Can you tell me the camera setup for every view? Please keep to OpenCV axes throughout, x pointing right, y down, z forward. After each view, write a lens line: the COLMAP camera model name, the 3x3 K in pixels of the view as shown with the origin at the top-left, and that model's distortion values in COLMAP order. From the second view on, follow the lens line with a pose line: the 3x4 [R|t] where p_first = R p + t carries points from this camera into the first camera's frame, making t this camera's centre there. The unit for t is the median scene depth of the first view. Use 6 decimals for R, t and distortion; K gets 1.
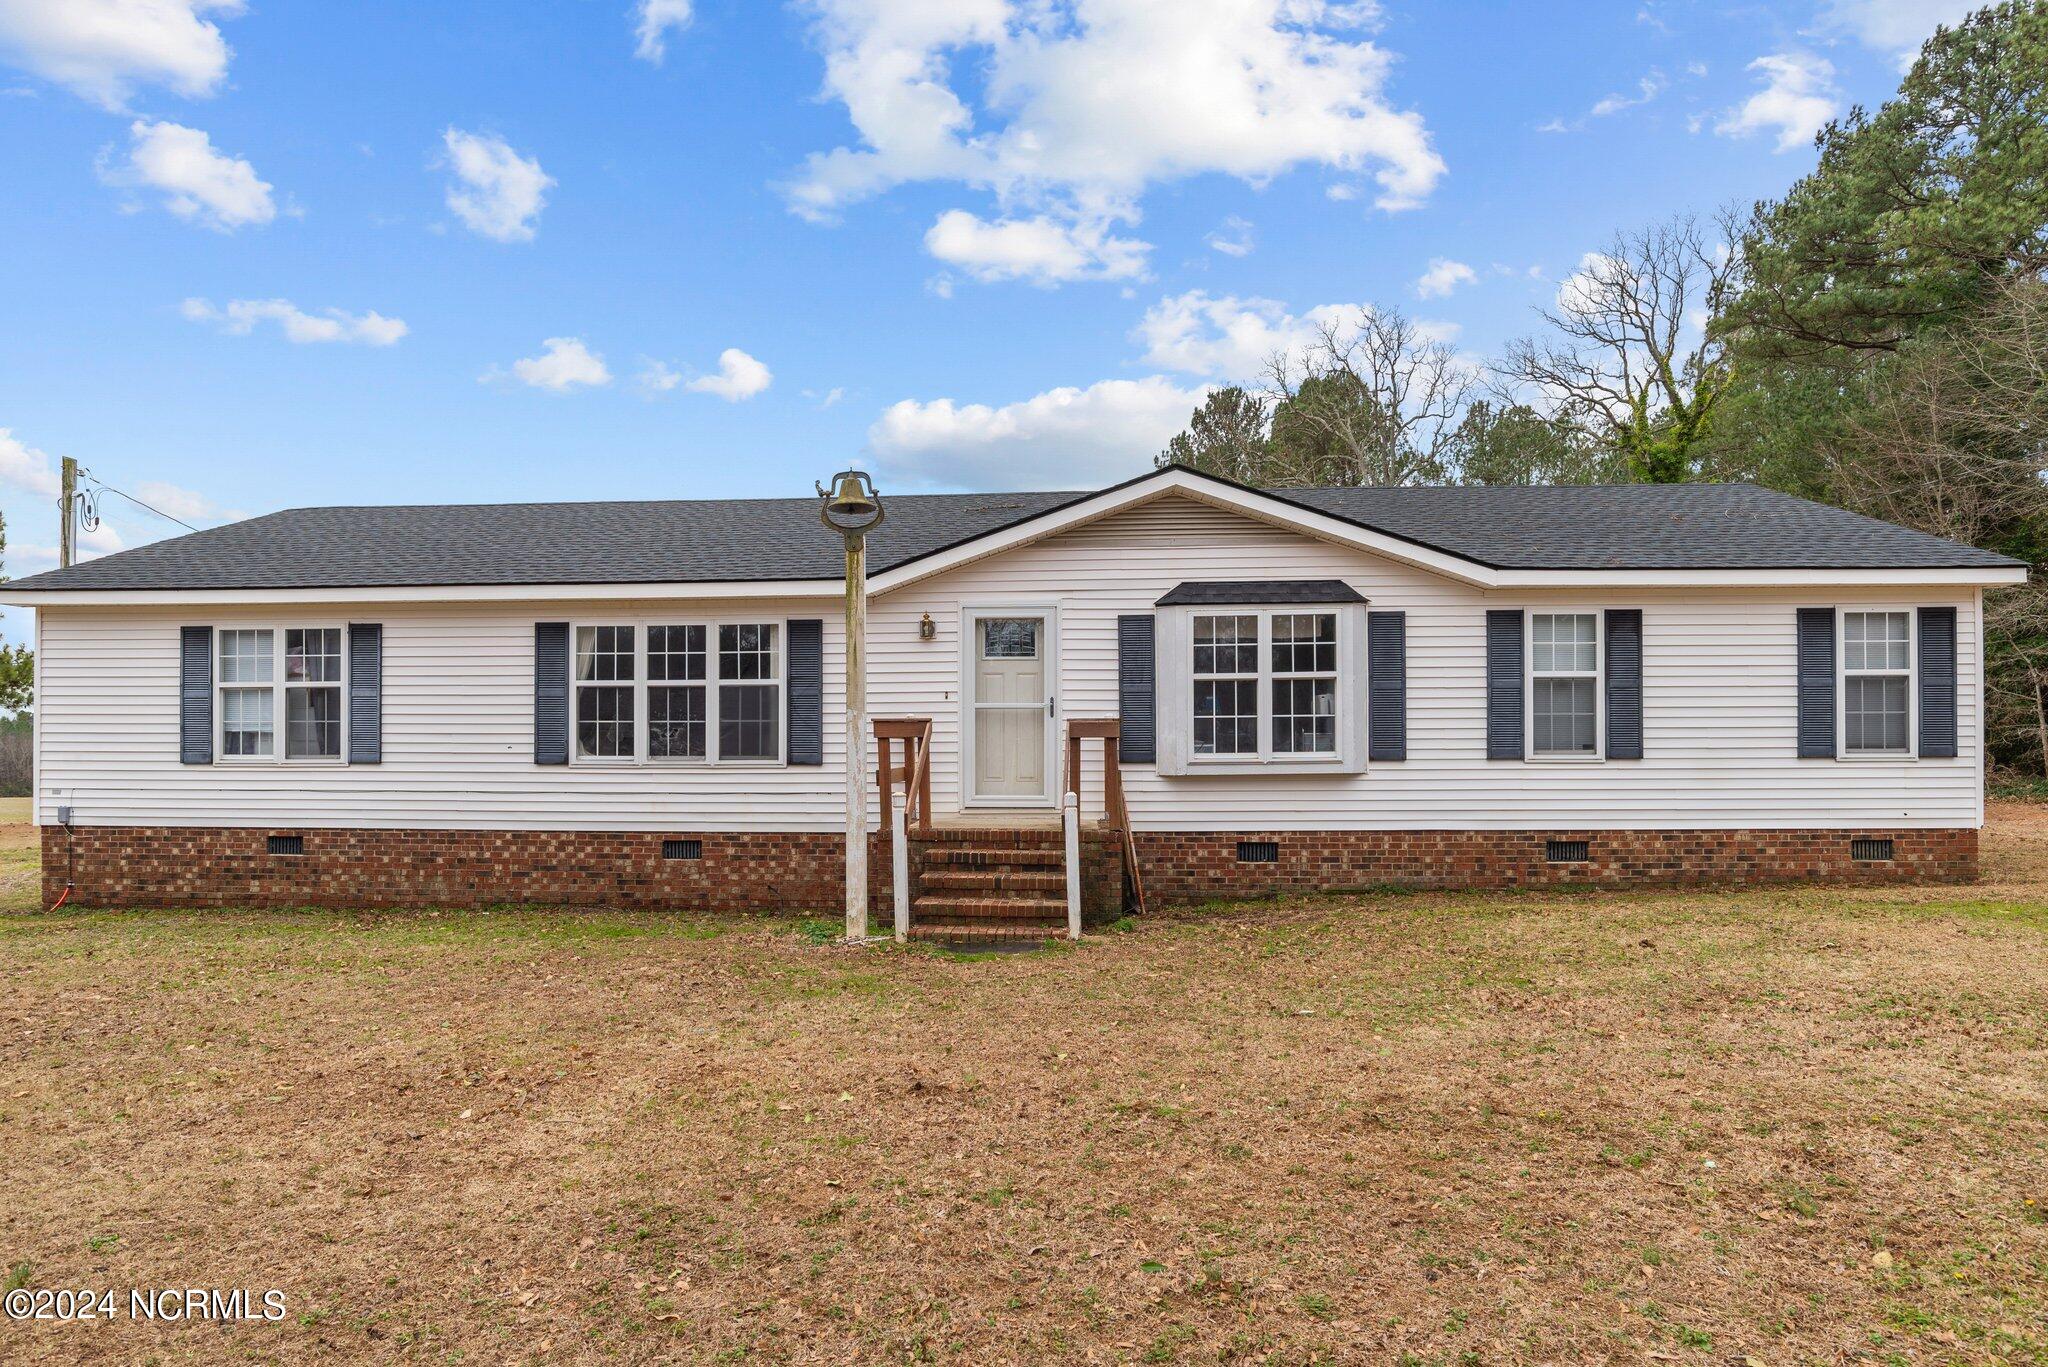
lens RADIAL K [[1063.3, 0, 1020.6], [0, 1063.3, 676.1], [0, 0, 1]] dist [-0.007726, -0.000389]
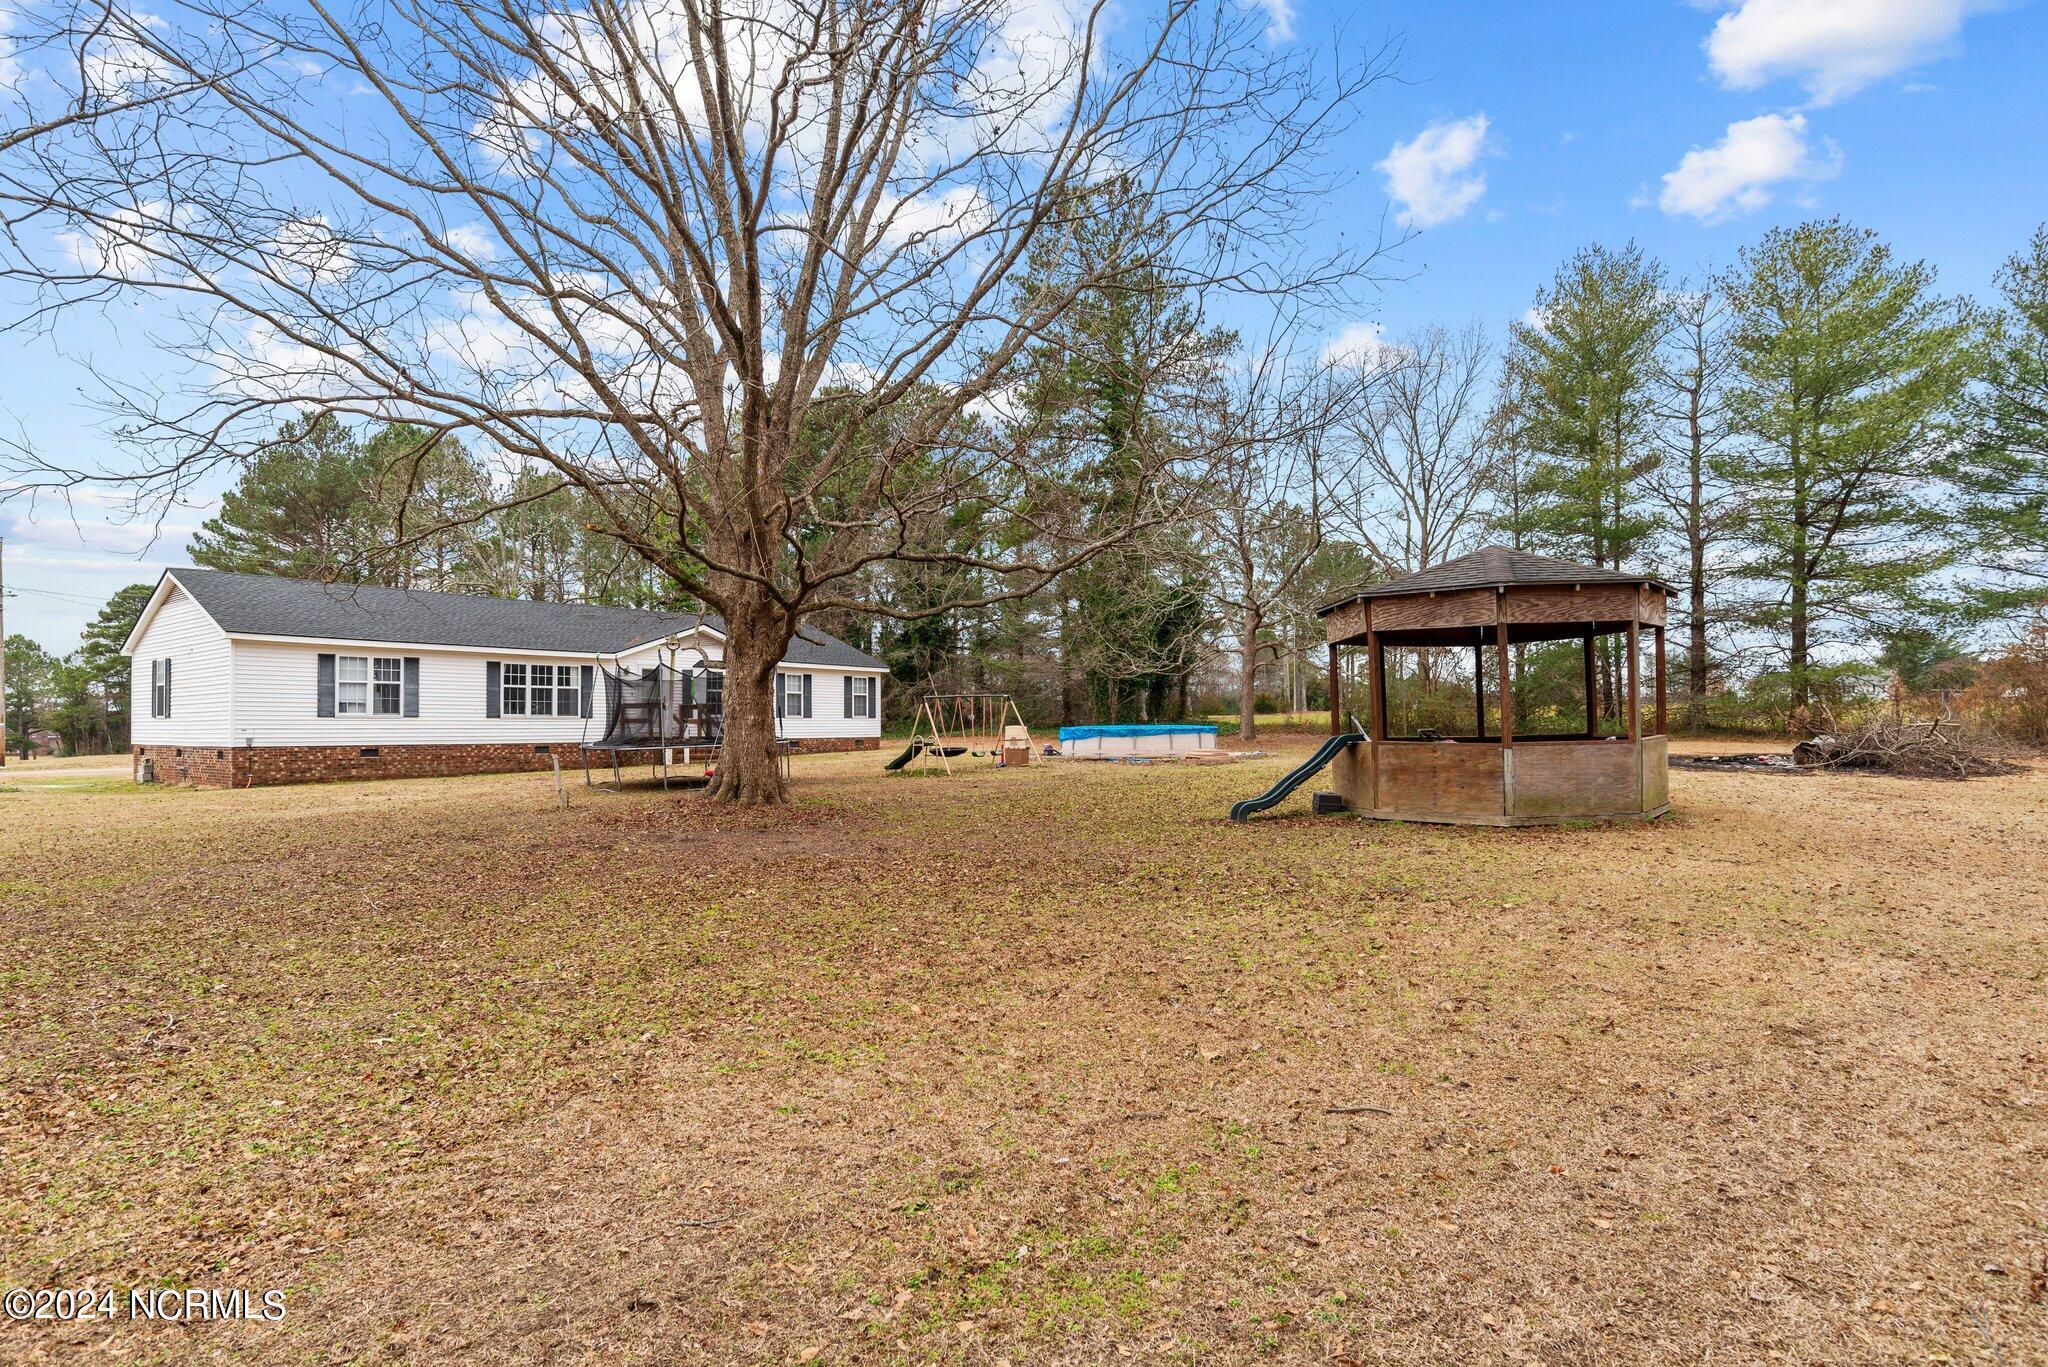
lens RADIAL K [[1063.3, 0, 1024.4], [0, 1063.3, 688.3], [0, 0, 1]] dist [-0.007726, -0.000389]
pose [[0.563705, 0.030737, 0.825404, -2.096897], [-0.008368, 0.999469, -0.031504, 0.095565], [-0.825934, 0.010852, 0.563663, -1.696192]]
